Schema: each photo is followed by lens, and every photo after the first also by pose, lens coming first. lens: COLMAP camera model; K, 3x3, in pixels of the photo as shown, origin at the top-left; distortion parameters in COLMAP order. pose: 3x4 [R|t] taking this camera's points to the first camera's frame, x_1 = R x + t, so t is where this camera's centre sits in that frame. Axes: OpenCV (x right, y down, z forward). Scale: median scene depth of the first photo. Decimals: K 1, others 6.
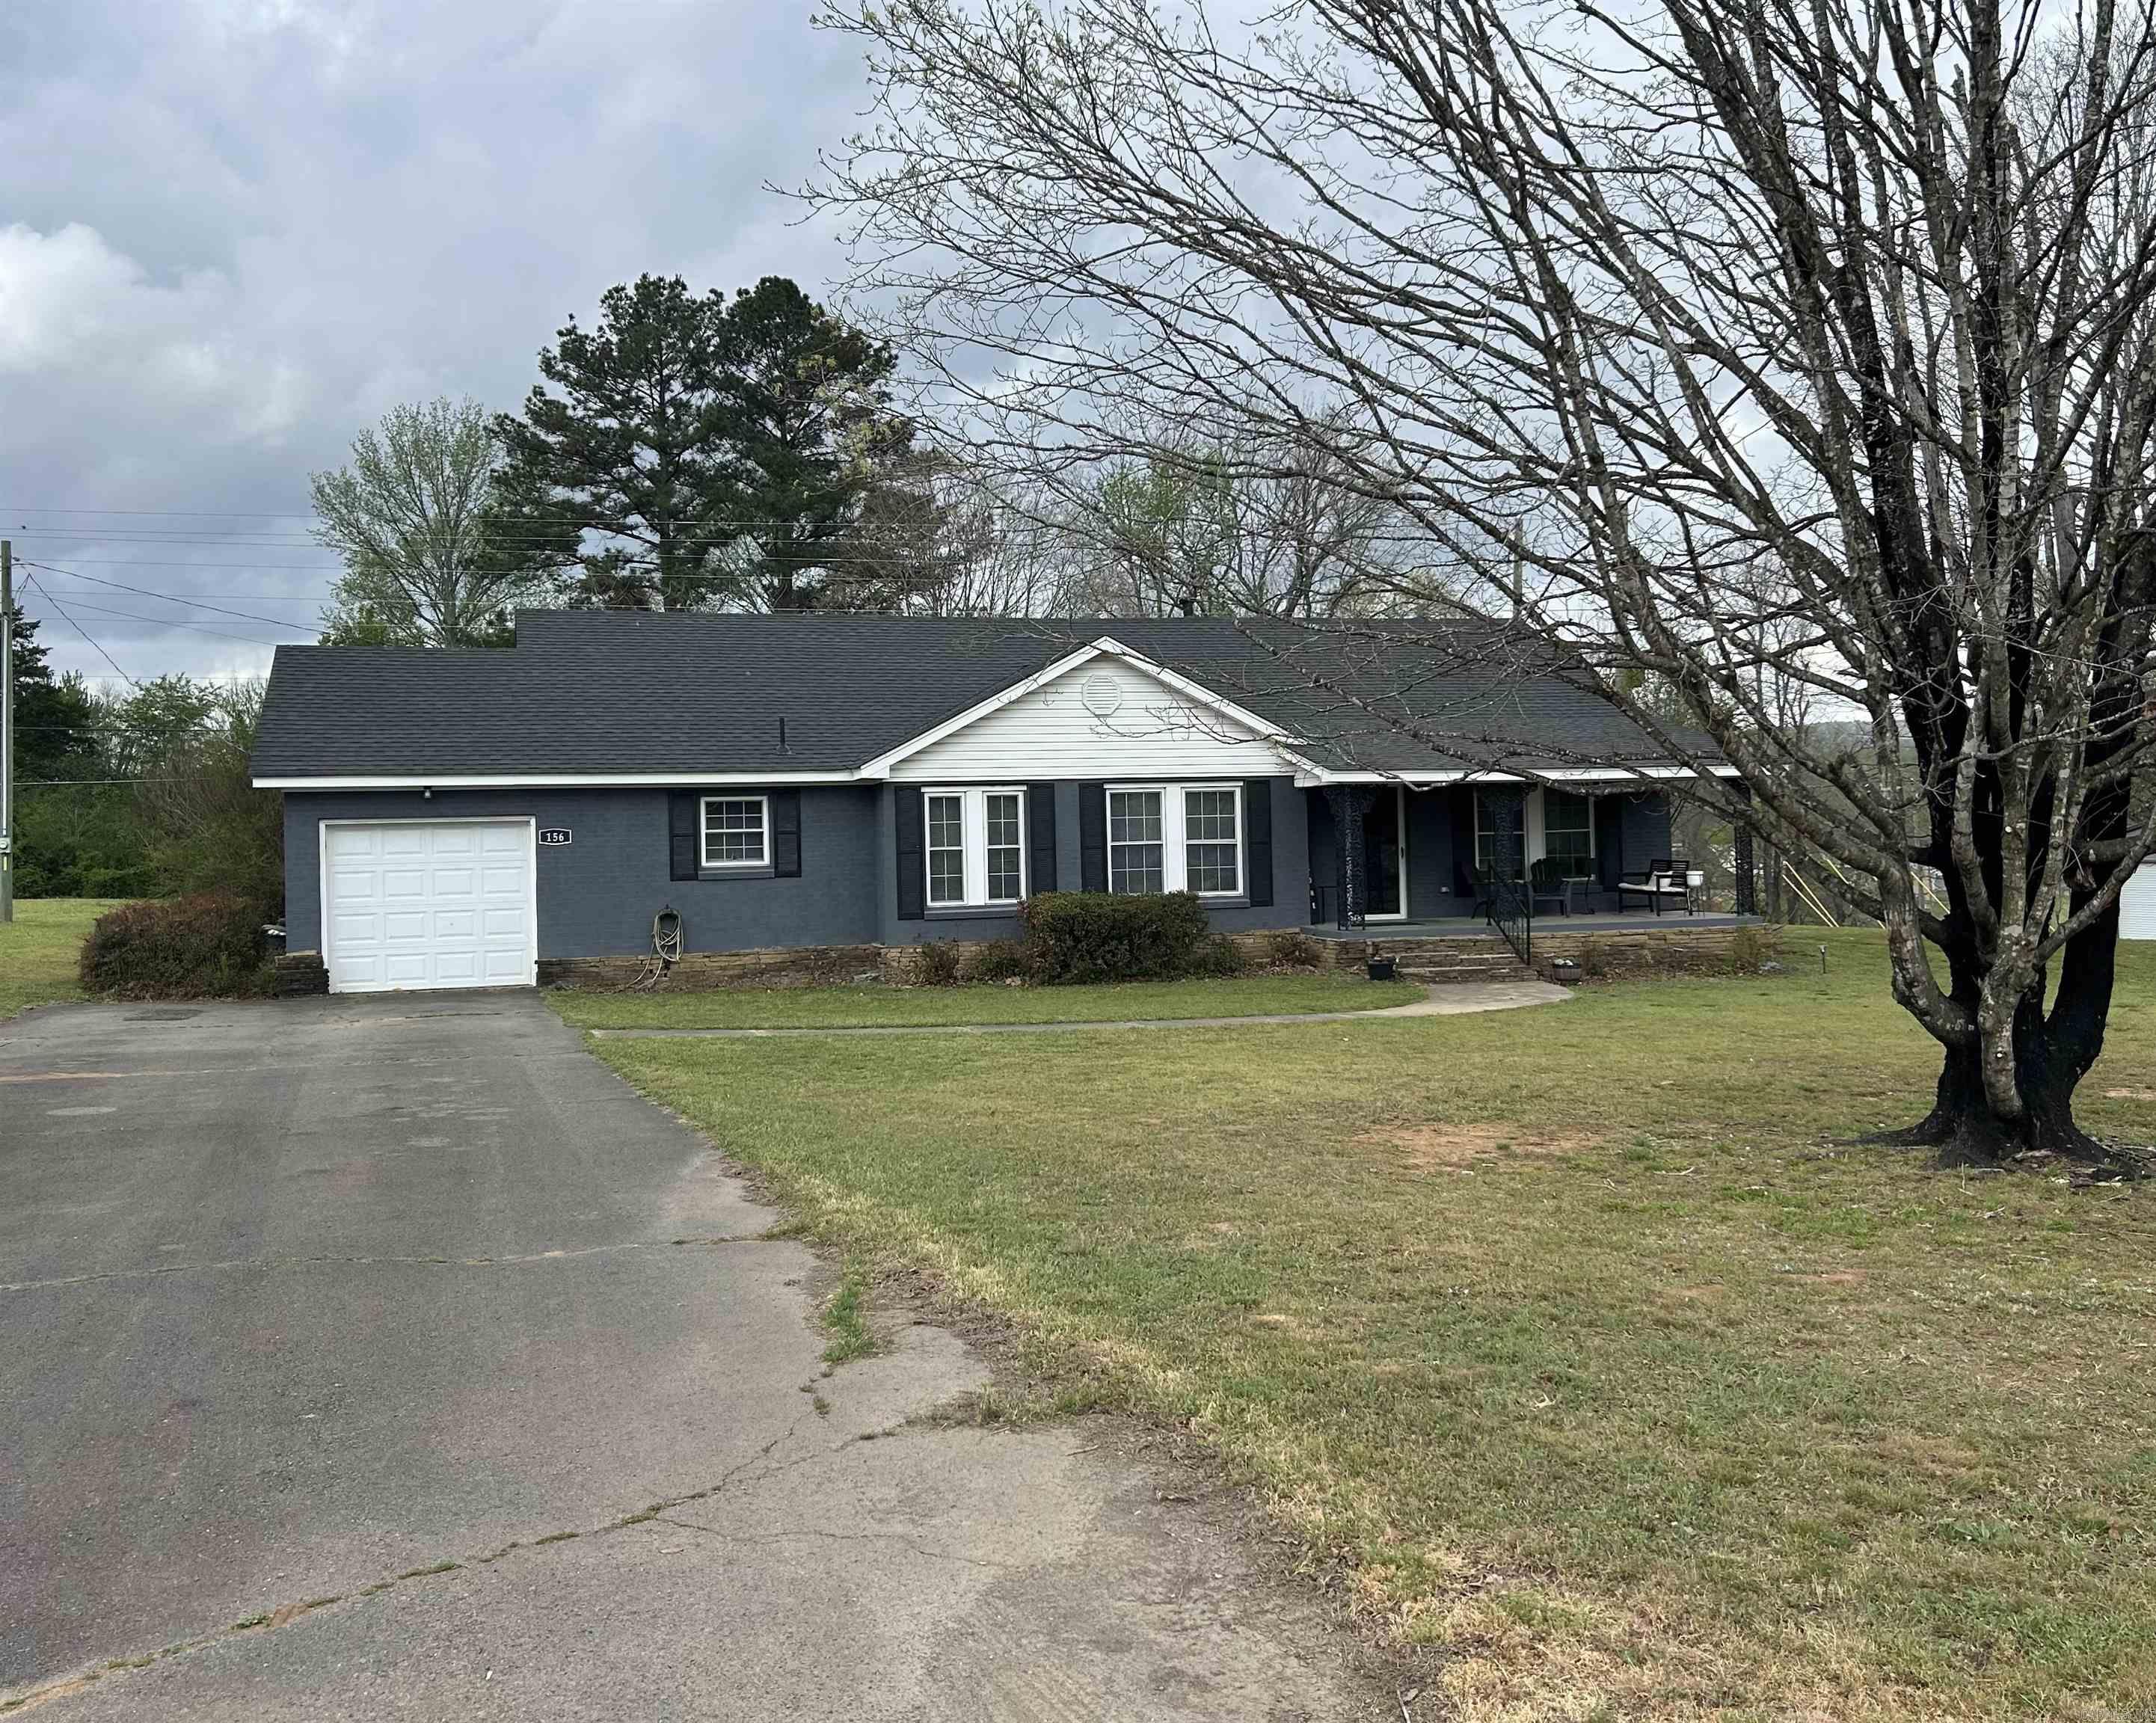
lens RADIAL K [[2025.5, 0, 1078.0], [0, 2025.5, 861.5], [0, 0, 1]] dist [0.082472, -0.001205]
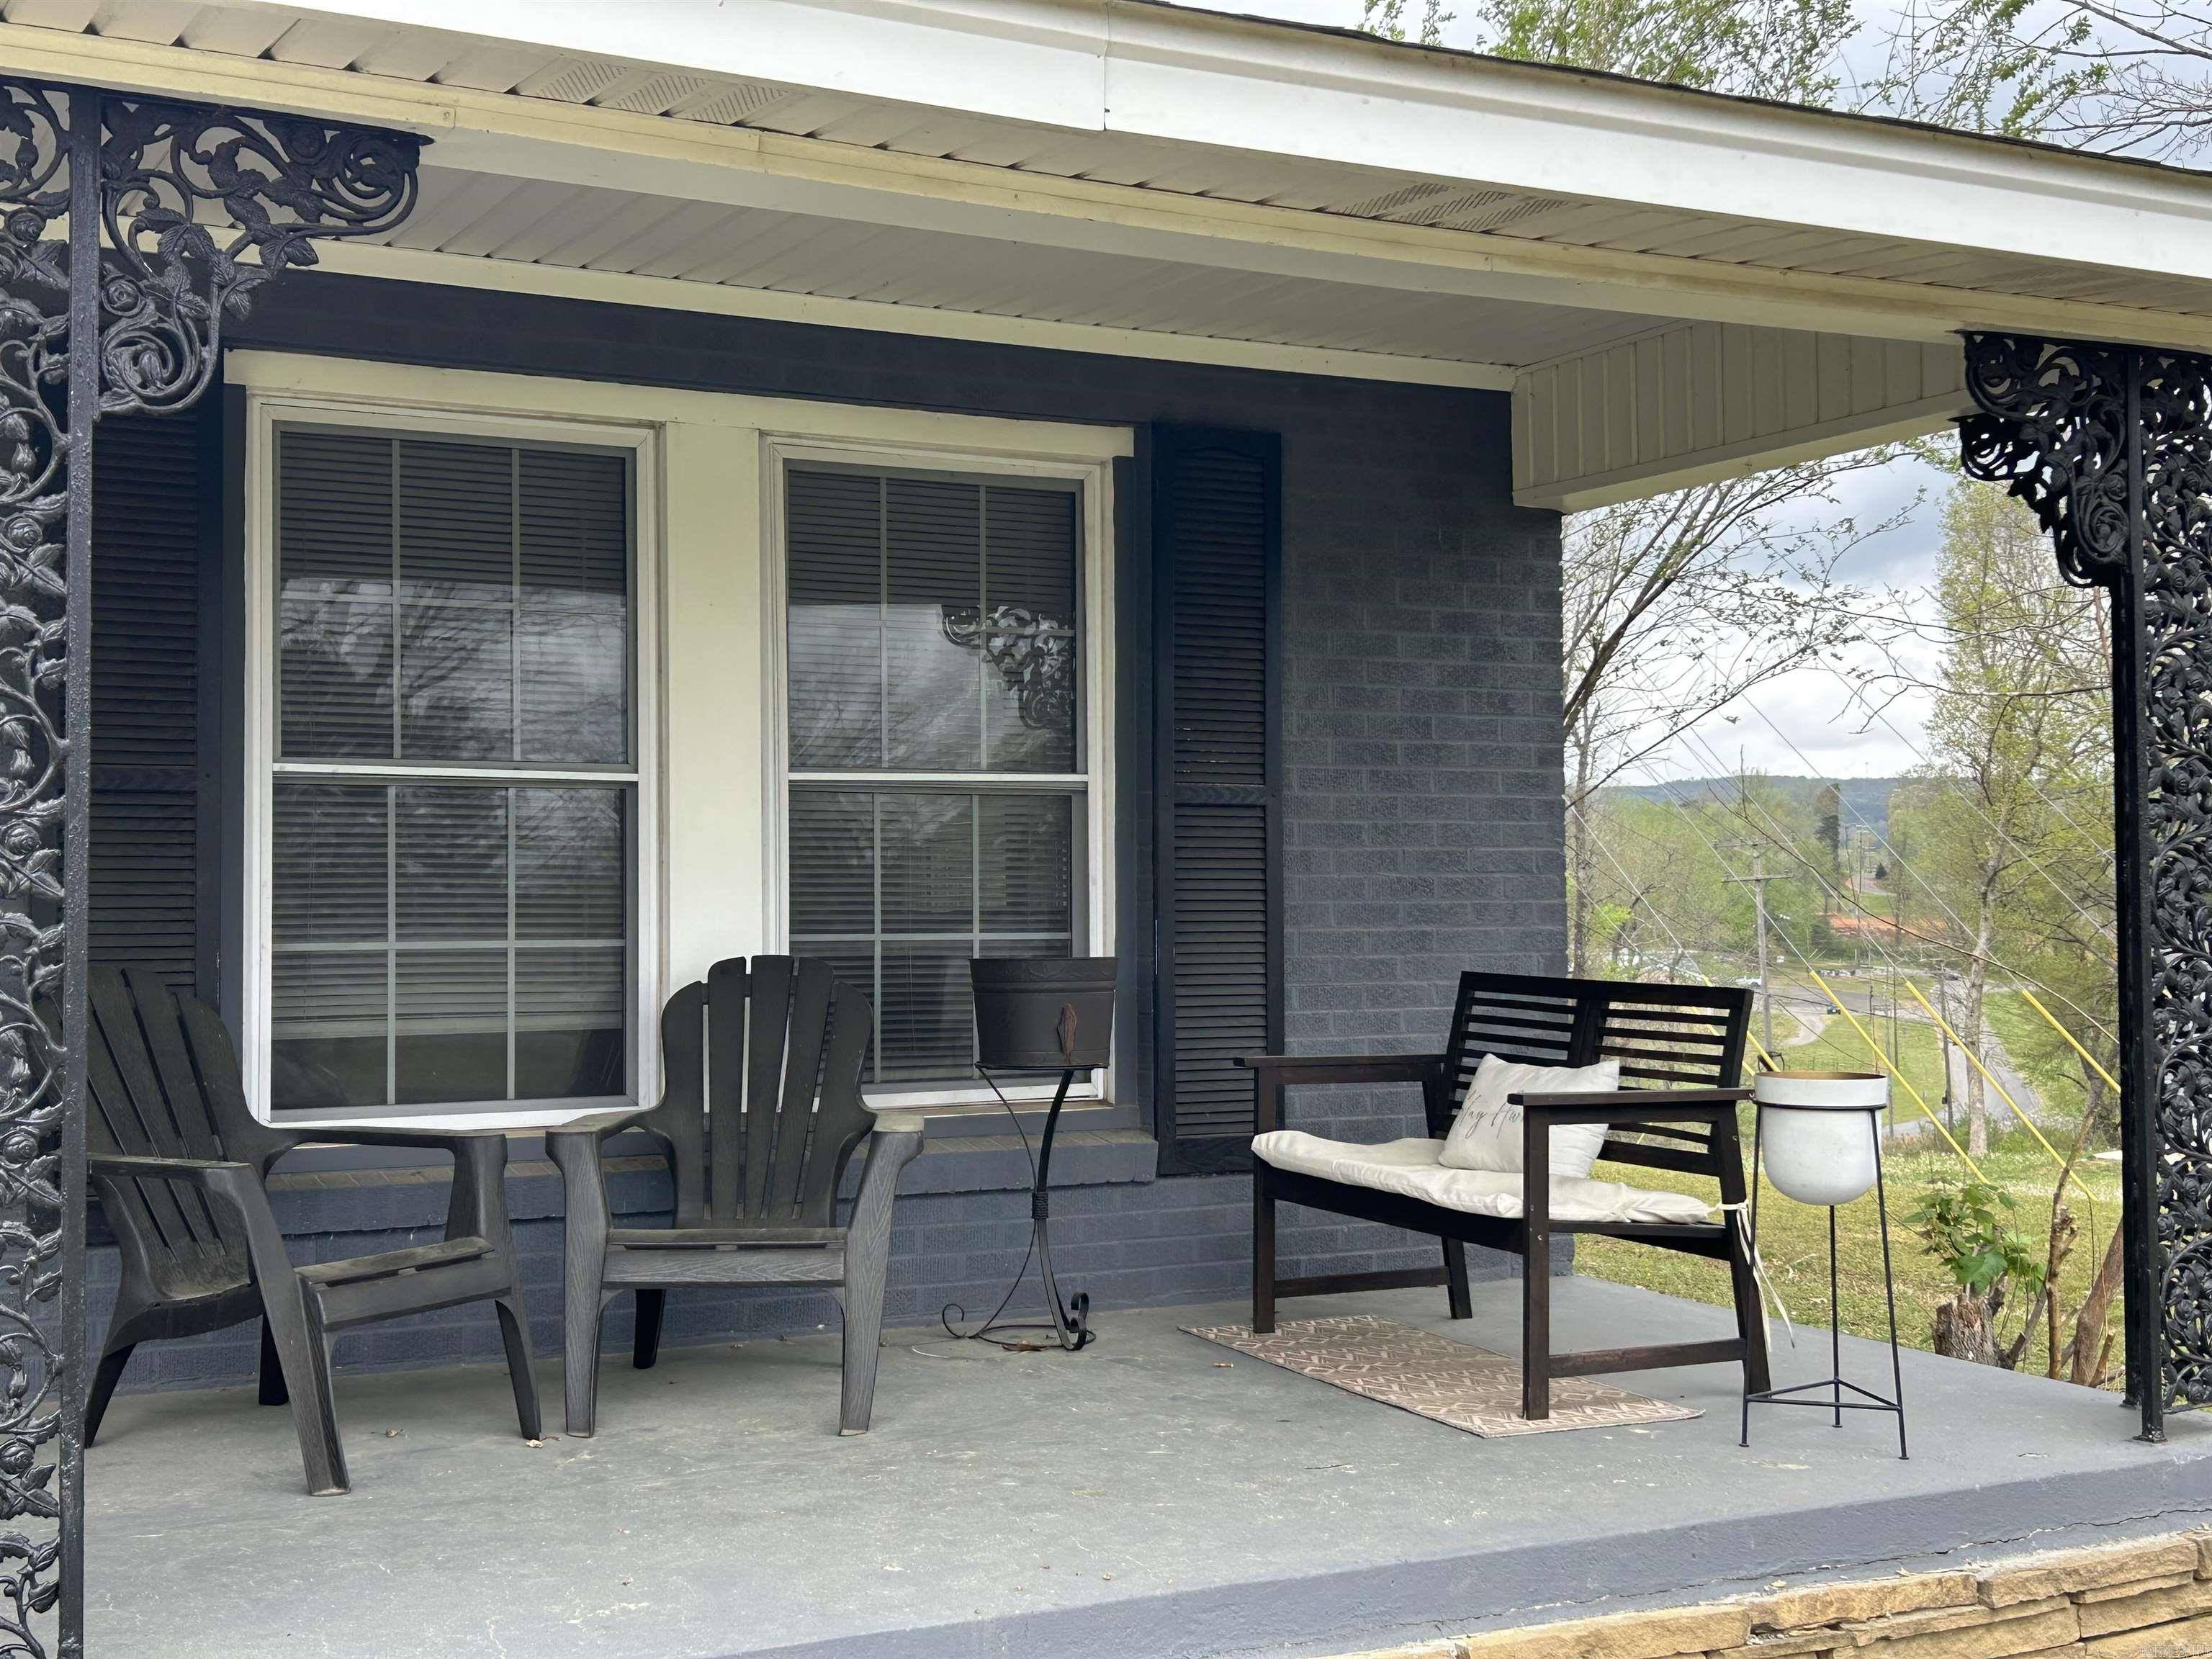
lens RADIAL K [[2712.9, 0, 1106.0], [0, 2712.9, 829.5], [0, 0, 1]] dist [0.189520, -0.476067]
pose [[0.983465, 0.022612, 0.179682, 0.219184], [-0.015158, 0.998971, -0.042747, -0.002347], [-0.180464, 0.039317, 0.982795, 0.808403]]
